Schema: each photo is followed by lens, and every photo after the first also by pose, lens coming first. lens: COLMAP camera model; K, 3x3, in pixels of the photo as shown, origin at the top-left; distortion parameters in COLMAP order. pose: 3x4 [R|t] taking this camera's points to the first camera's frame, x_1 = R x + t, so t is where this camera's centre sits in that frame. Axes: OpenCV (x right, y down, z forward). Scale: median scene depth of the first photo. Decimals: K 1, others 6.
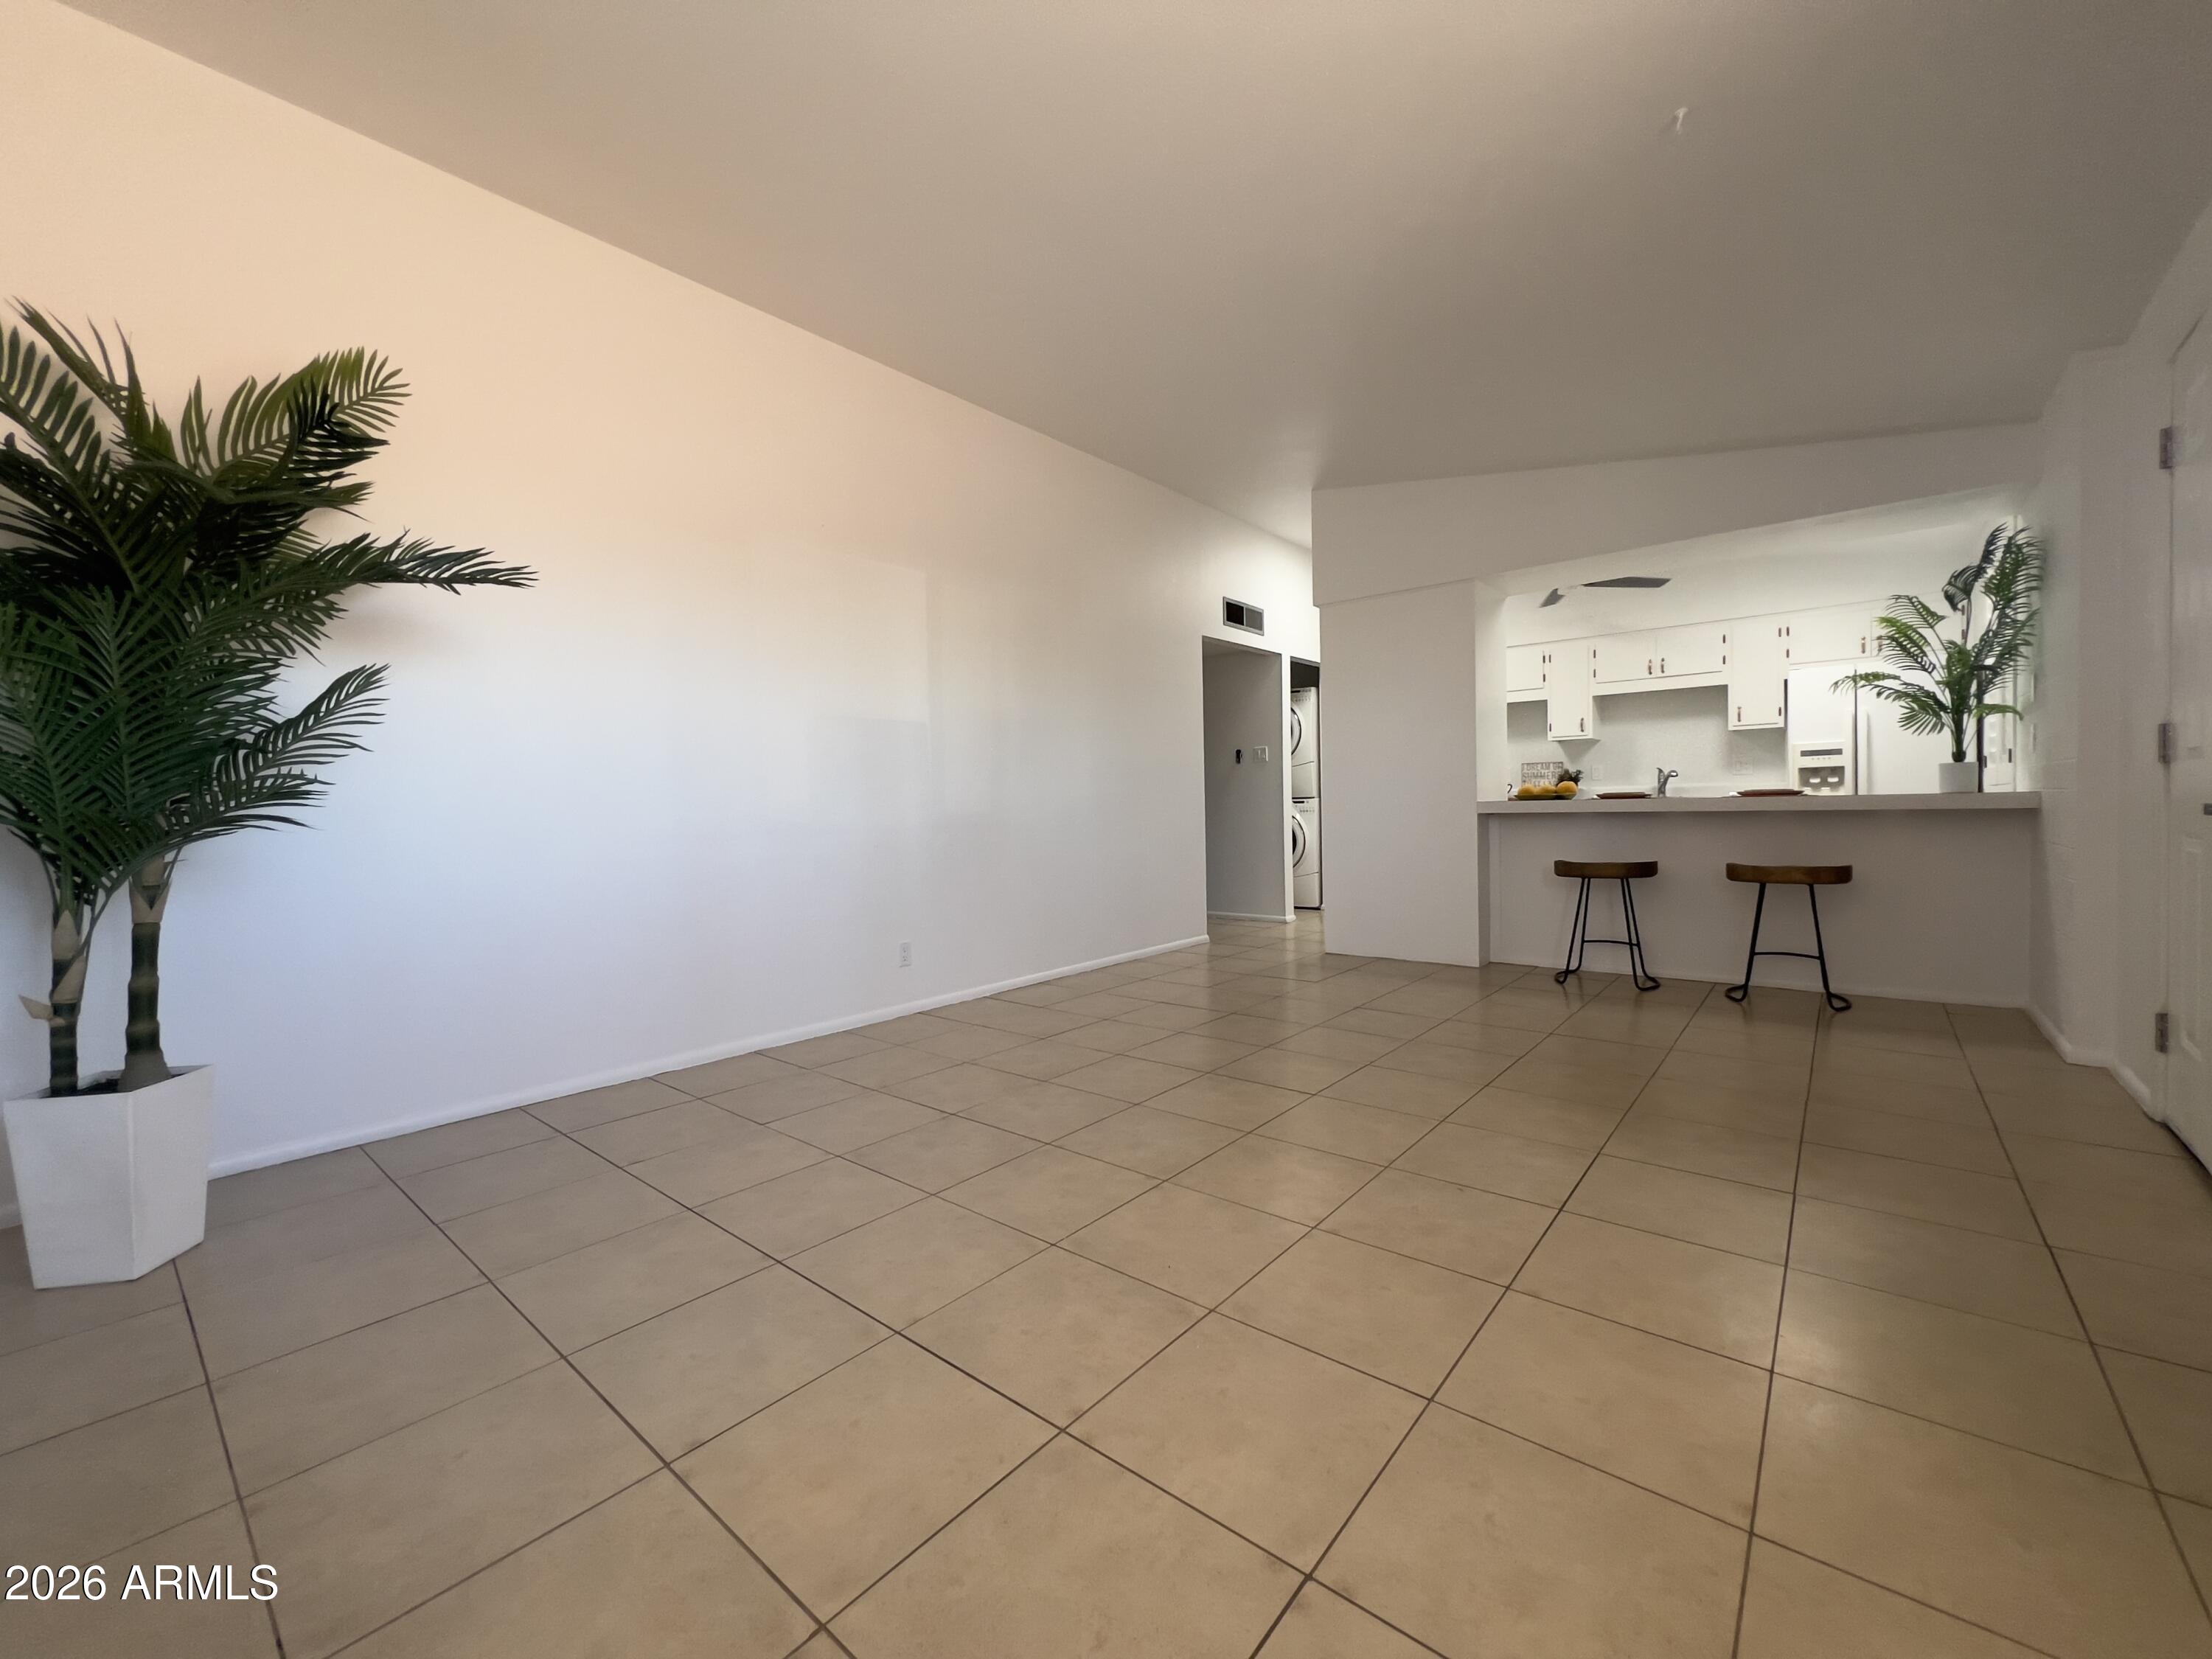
lens RADIAL K [[883.8, 0, 1107.8], [0, 883.8, 832.2], [0, 0, 1]] dist [0.000519, -0.000148]
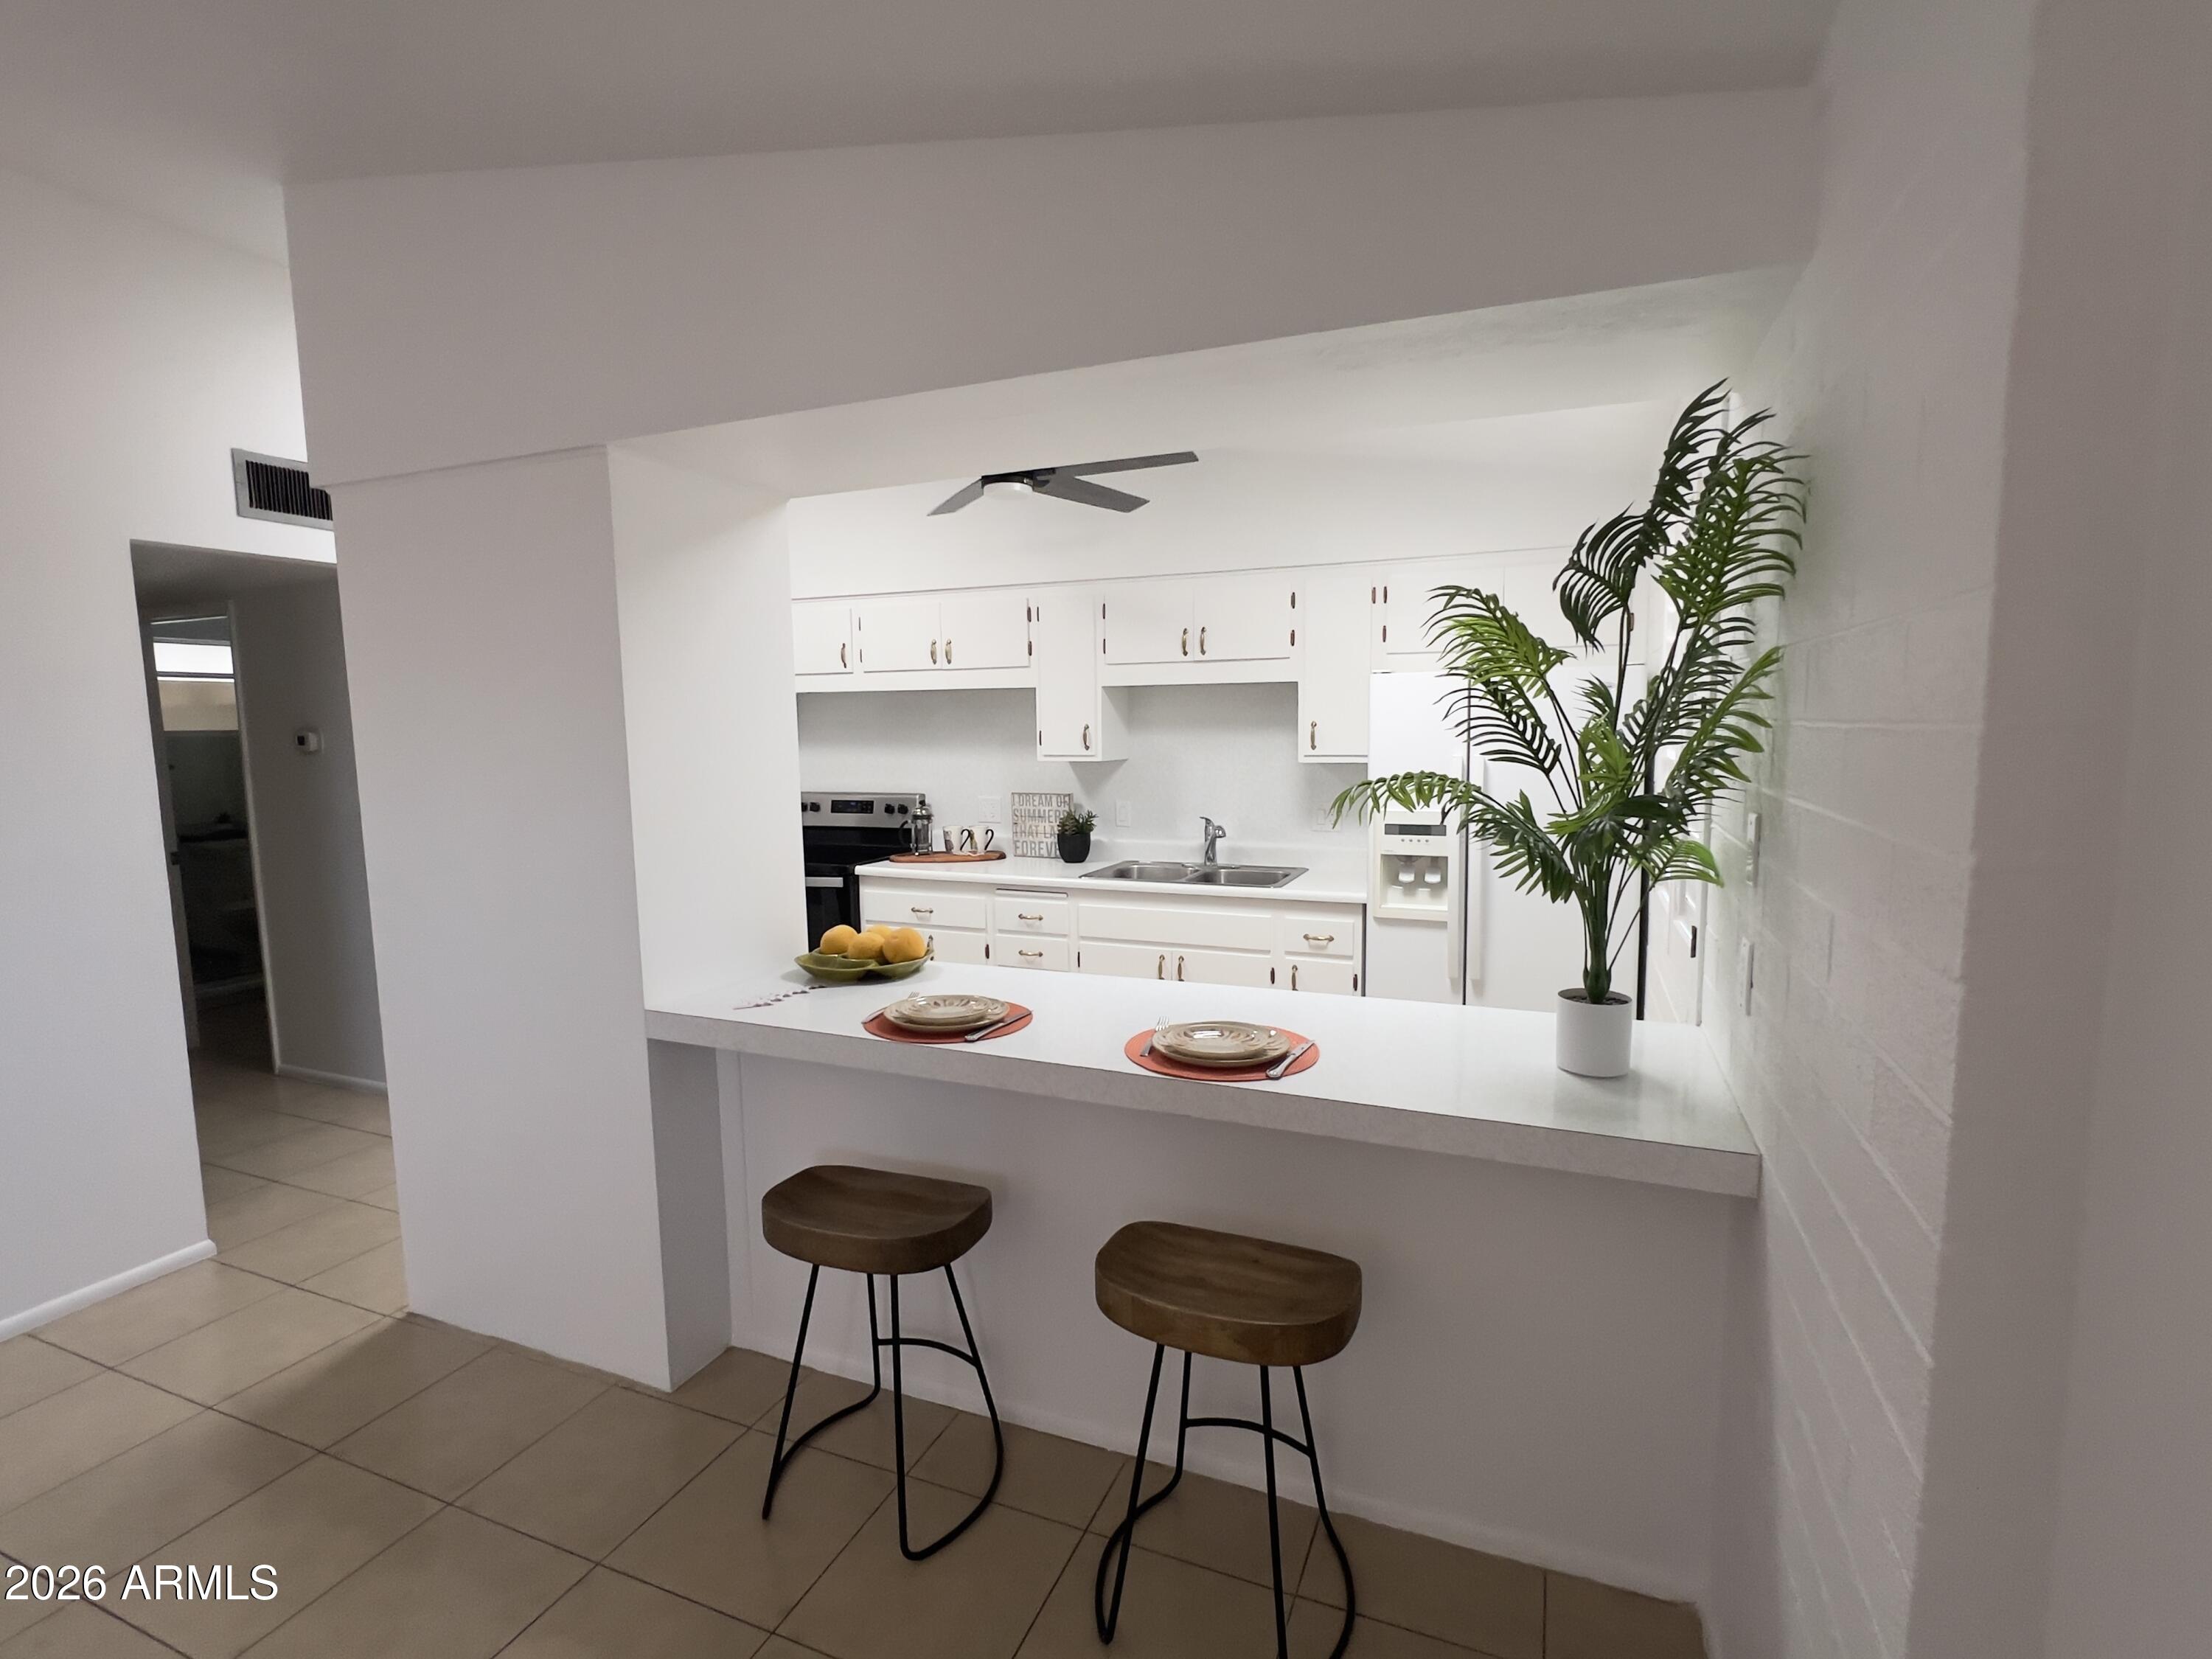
lens RADIAL K [[1047.9, 0, 1110.4], [0, 1047.9, 832.2], [0, 0, 1]] dist [-0.001377, -0.001849]
pose [[0.955532, -0.022258, 0.294045, 0.605530], [-0.000121, 0.997118, 0.075870, -0.191166], [-0.294886, -0.072532, 0.952776, 0.608117]]
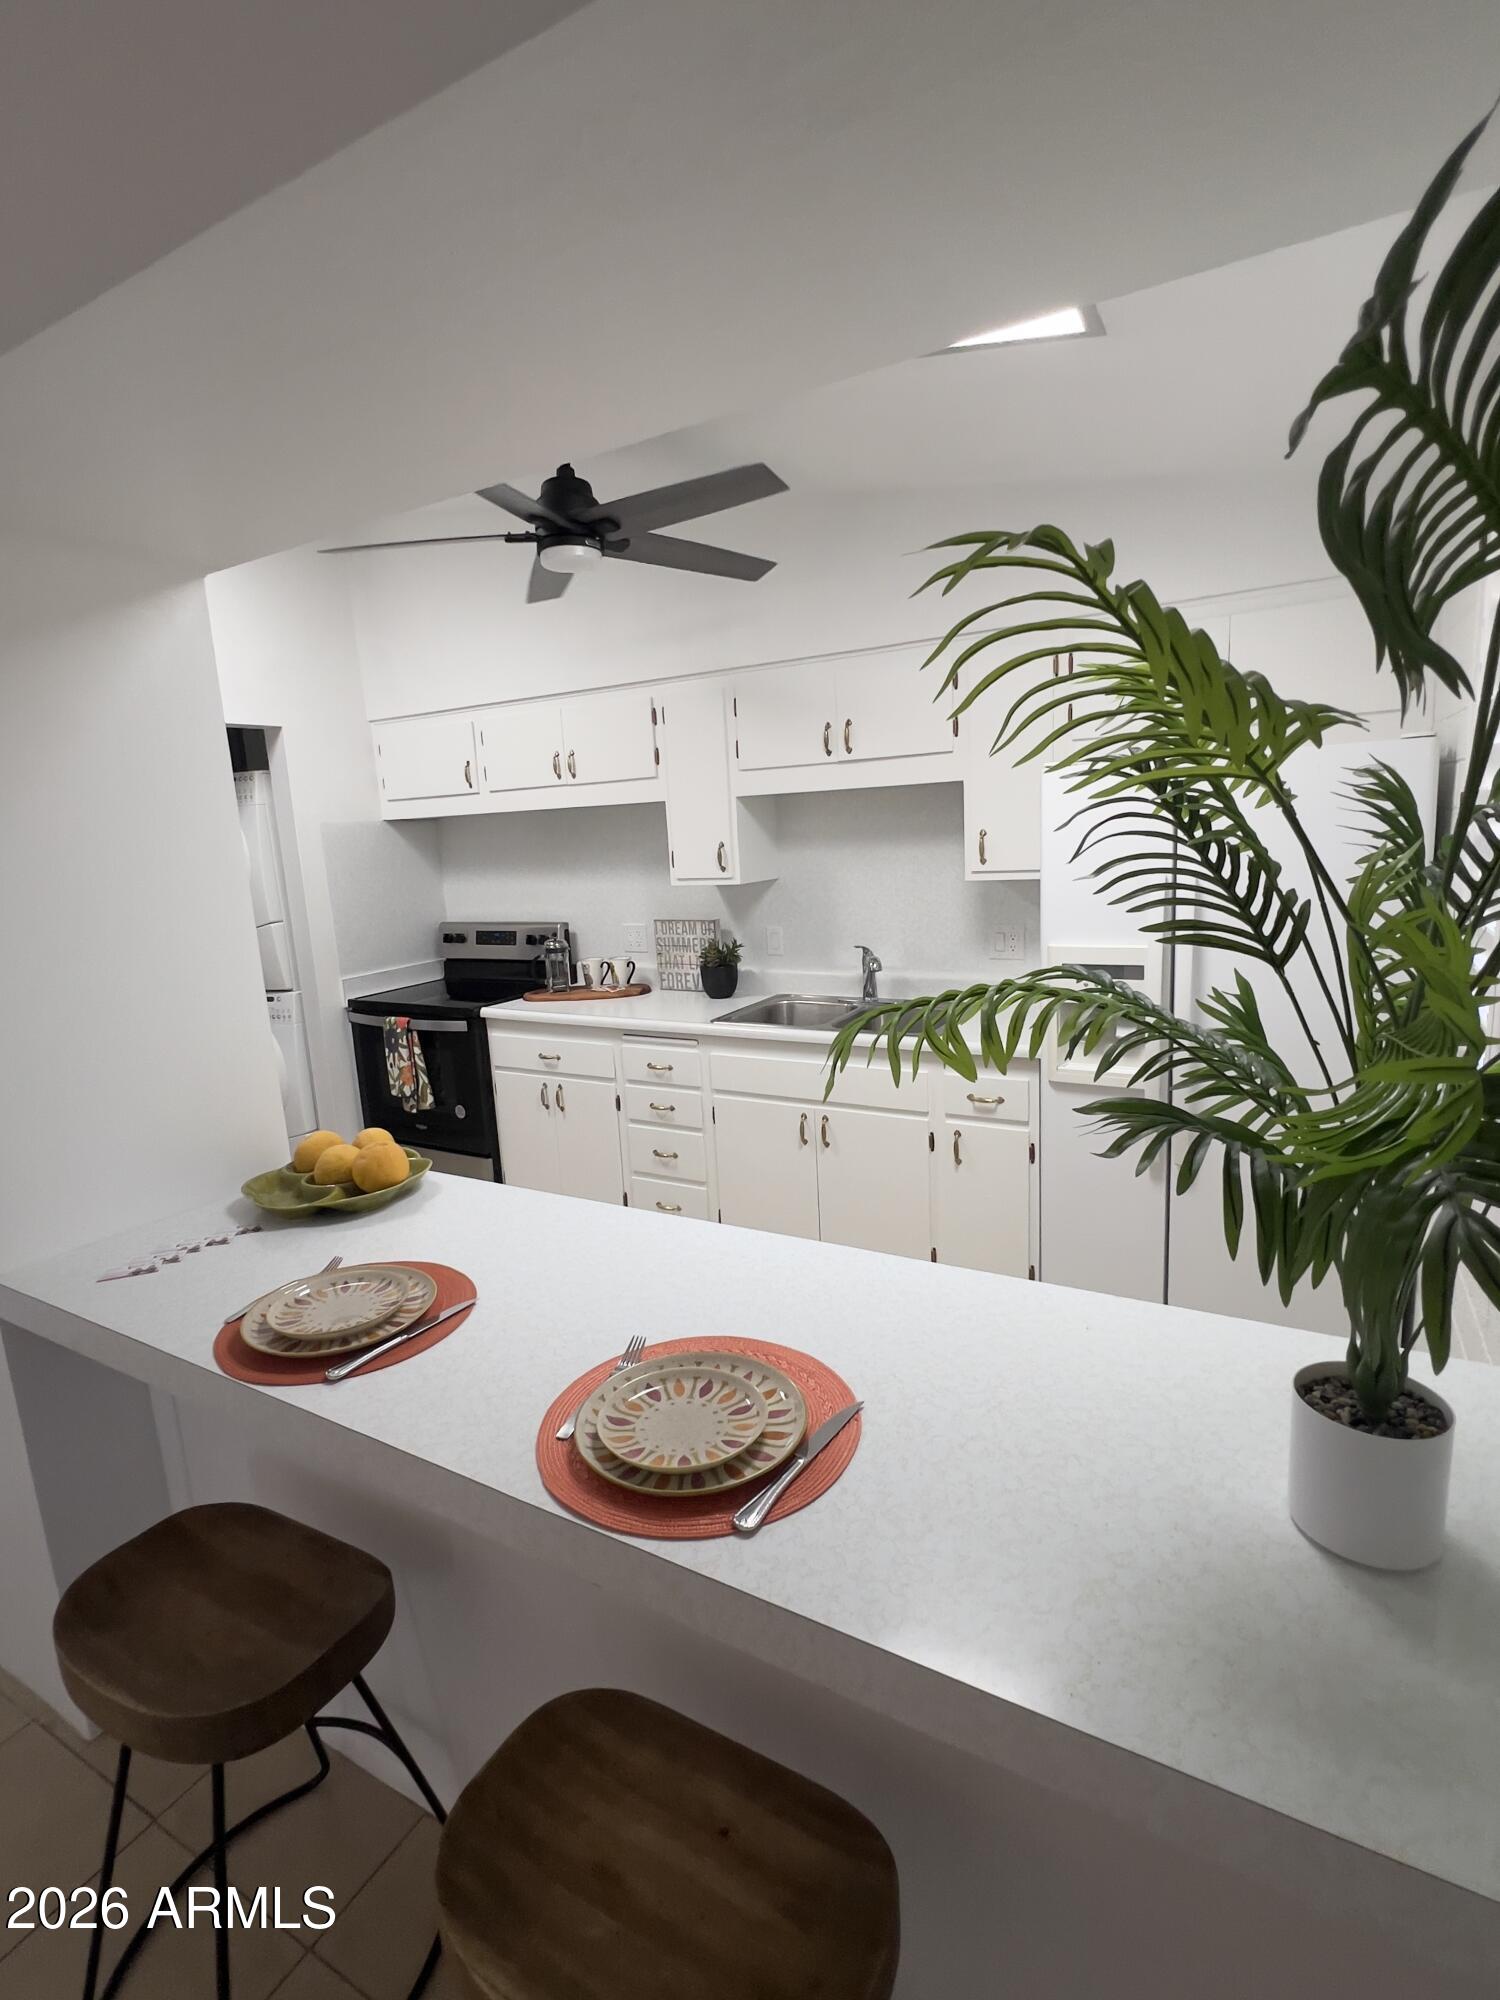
lens RADIAL K [[947.5, 0, 742.1], [0, 947.5, 996.0], [0, 0, 1]] dist [-0.001377, -0.001849]
pose [[0.984313, -0.064277, 0.164307, 0.782208], [0.039221, 0.987691, 0.151424, -0.212629], [-0.172017, -0.142604, 0.974718, 0.818144]]
